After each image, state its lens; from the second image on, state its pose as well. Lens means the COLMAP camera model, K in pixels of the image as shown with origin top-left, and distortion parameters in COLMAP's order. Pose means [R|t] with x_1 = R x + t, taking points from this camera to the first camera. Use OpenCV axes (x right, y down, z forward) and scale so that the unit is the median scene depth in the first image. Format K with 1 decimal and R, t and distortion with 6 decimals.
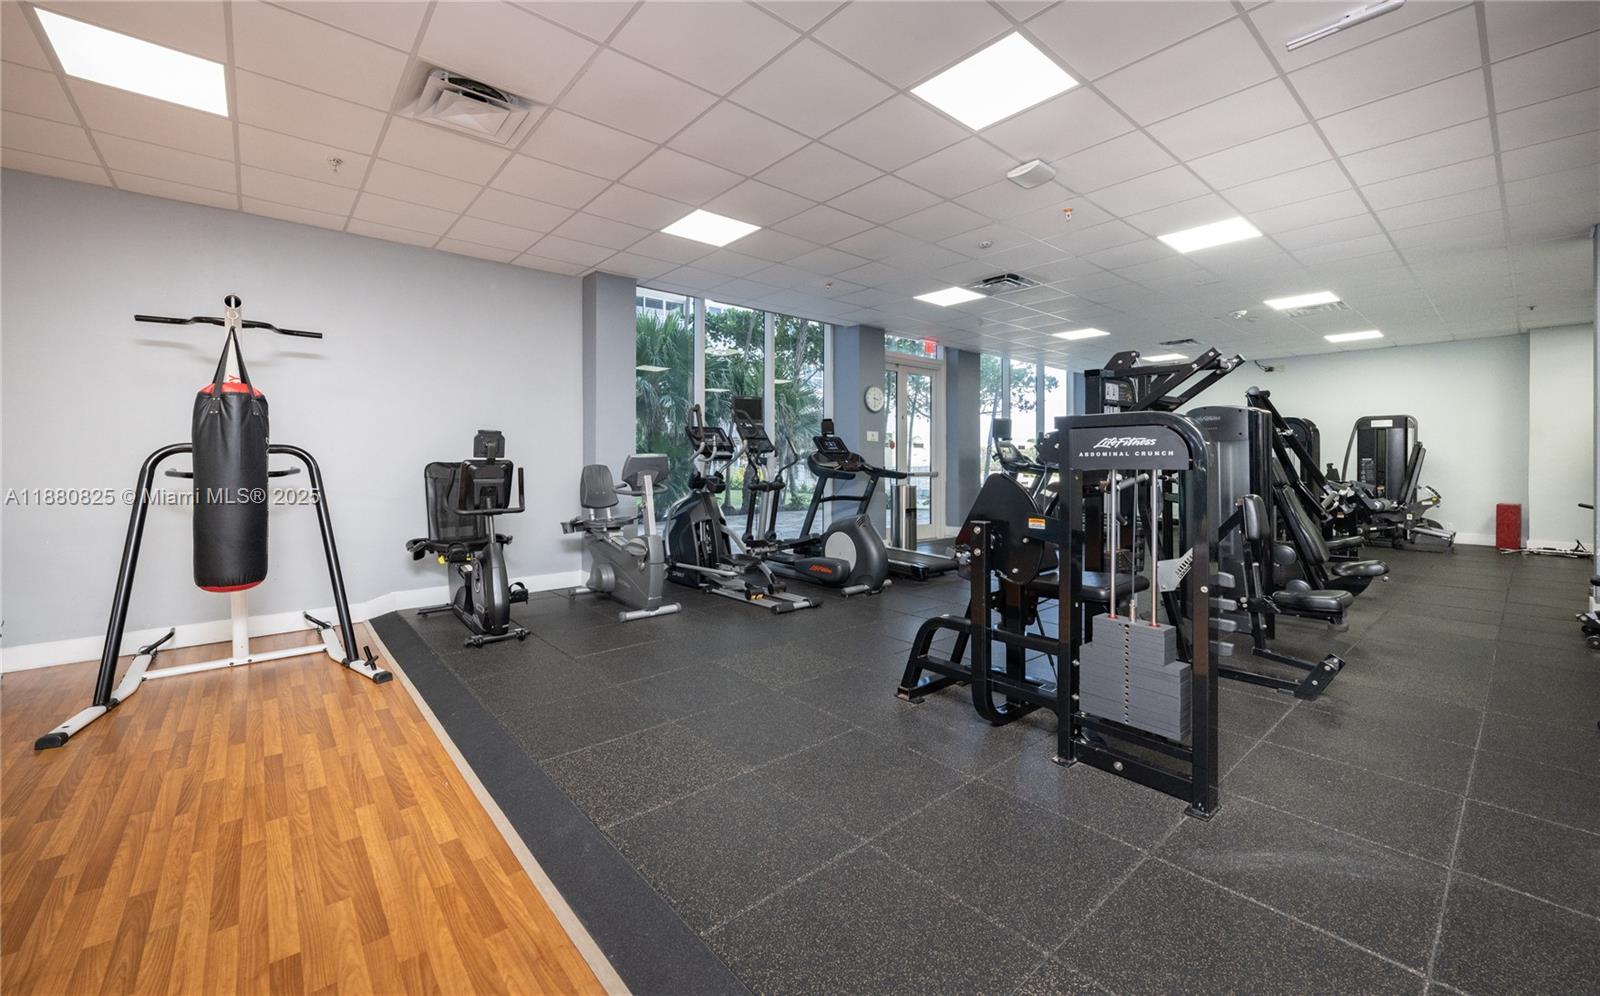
lens RADIAL K [[632.6, 0, 793.6], [0, 632.6, 463.5], [0, 0, 1]] dist [-0.000614, 0.000139]
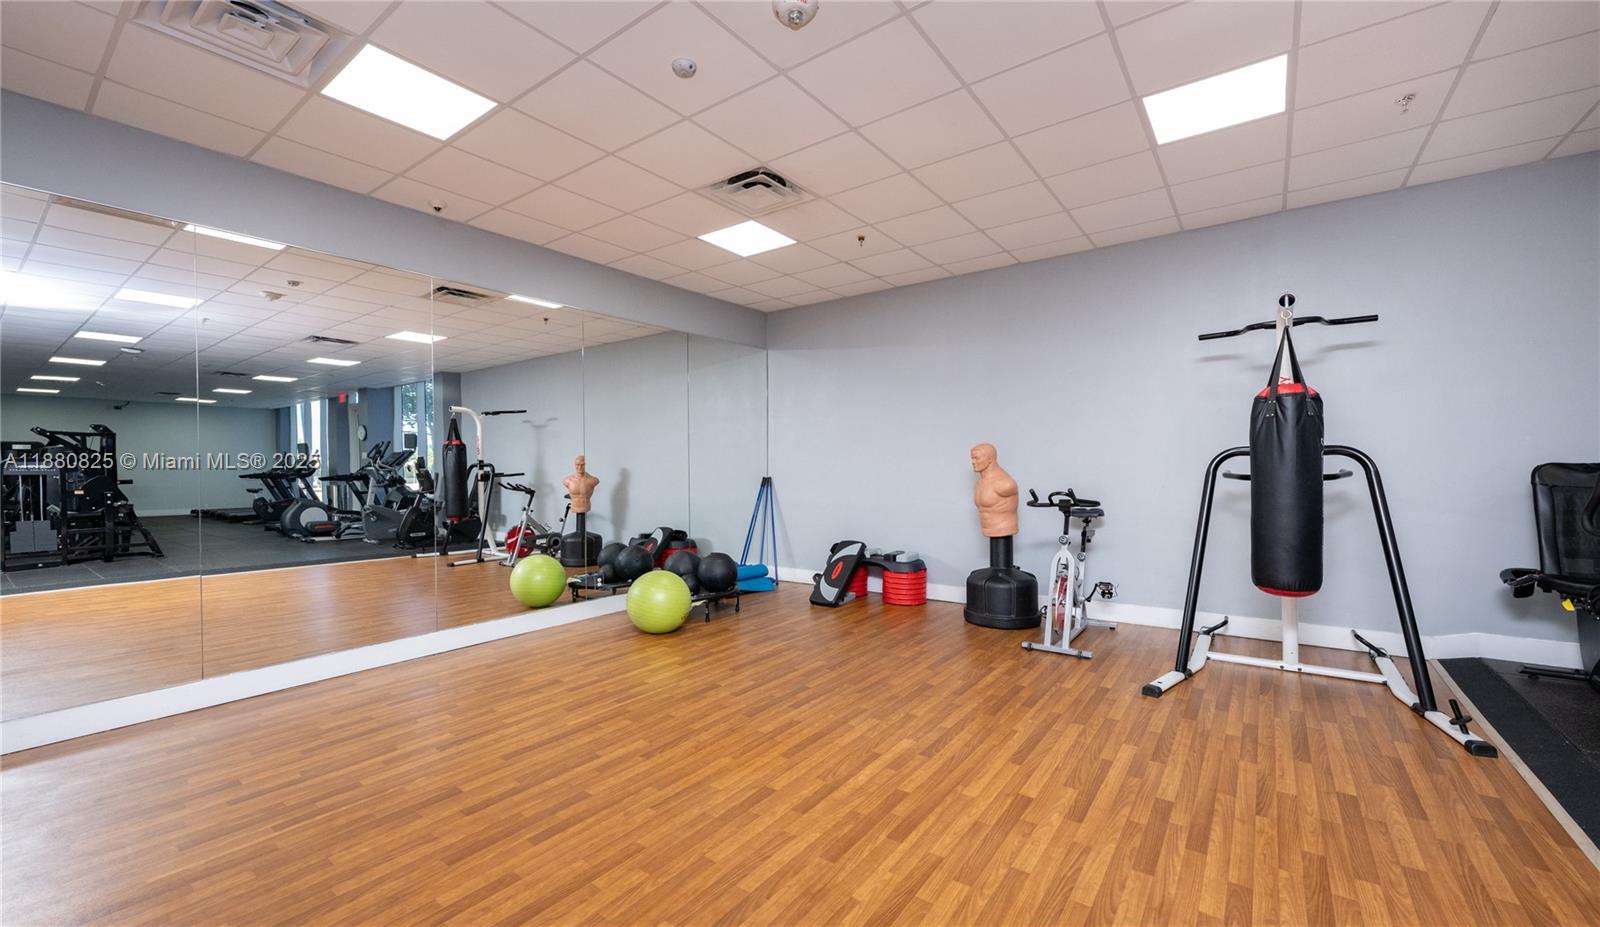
lens RADIAL K [[633.3, 0, 800.0], [0, 633.3, 463.5], [0, 0, 1]] dist [0.000305, 0.000049]
pose [[0.231813, -0.005310, -0.972746, -0.104455], [0.005693, 0.999975, -0.004102, -0.004224], [0.972744, -0.004587, 0.231838, 0.036937]]
